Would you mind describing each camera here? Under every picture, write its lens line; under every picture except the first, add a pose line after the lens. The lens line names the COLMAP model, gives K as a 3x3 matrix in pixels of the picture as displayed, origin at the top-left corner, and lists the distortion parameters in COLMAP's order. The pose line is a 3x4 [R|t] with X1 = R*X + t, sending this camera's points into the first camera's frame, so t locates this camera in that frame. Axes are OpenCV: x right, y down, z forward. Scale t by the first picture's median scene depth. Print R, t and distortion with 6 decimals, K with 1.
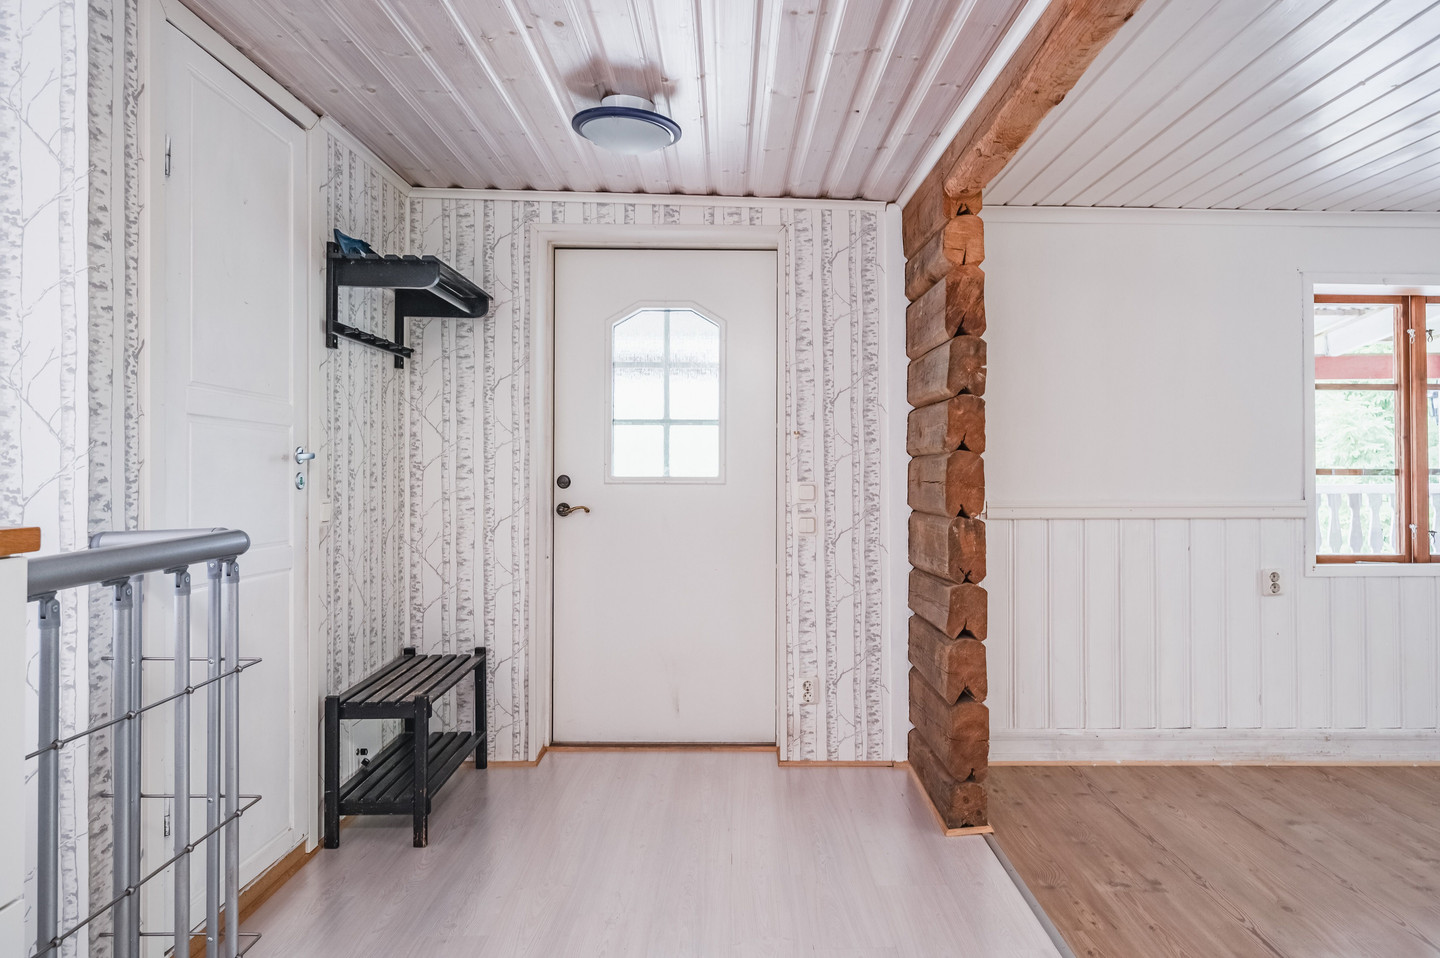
lens RADIAL K [[906.3, 0, 721.4], [0, 906.3, 479.2], [0, 0, 1]] dist [0.008505, -0.000839]
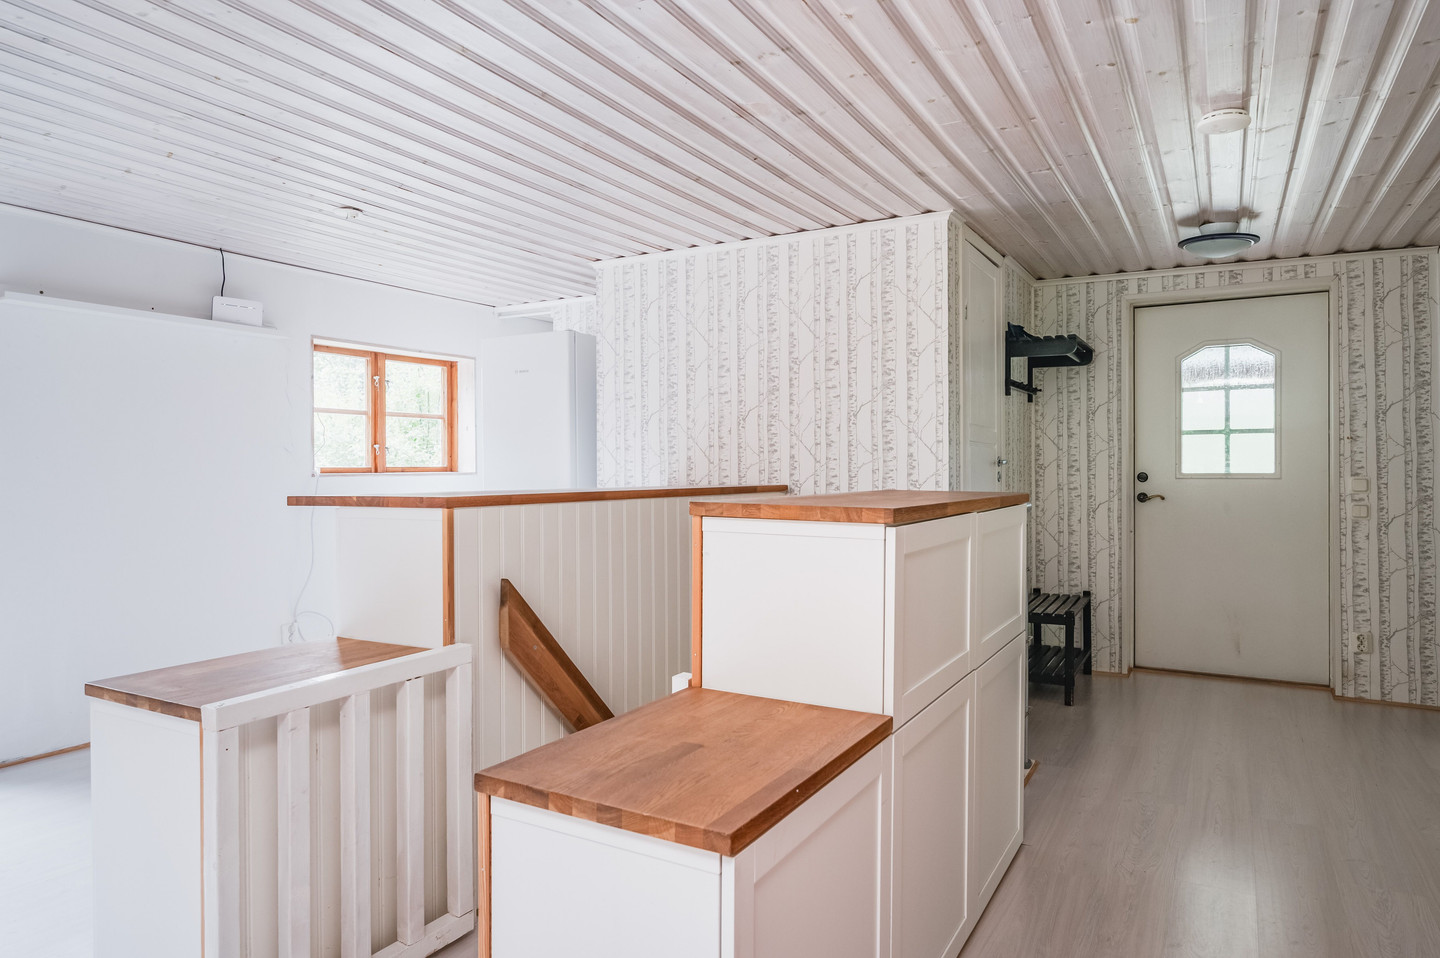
lens RADIAL K [[906.3, 0, 717.1], [0, 906.3, 475.6], [0, 0, 1]] dist [0.008505, -0.000839]
pose [[0.877818, -0.003654, -0.478981, -0.086288], [0.002712, 0.999993, -0.002658, 0.002401], [0.478987, 0.001034, 0.877821, -0.552605]]
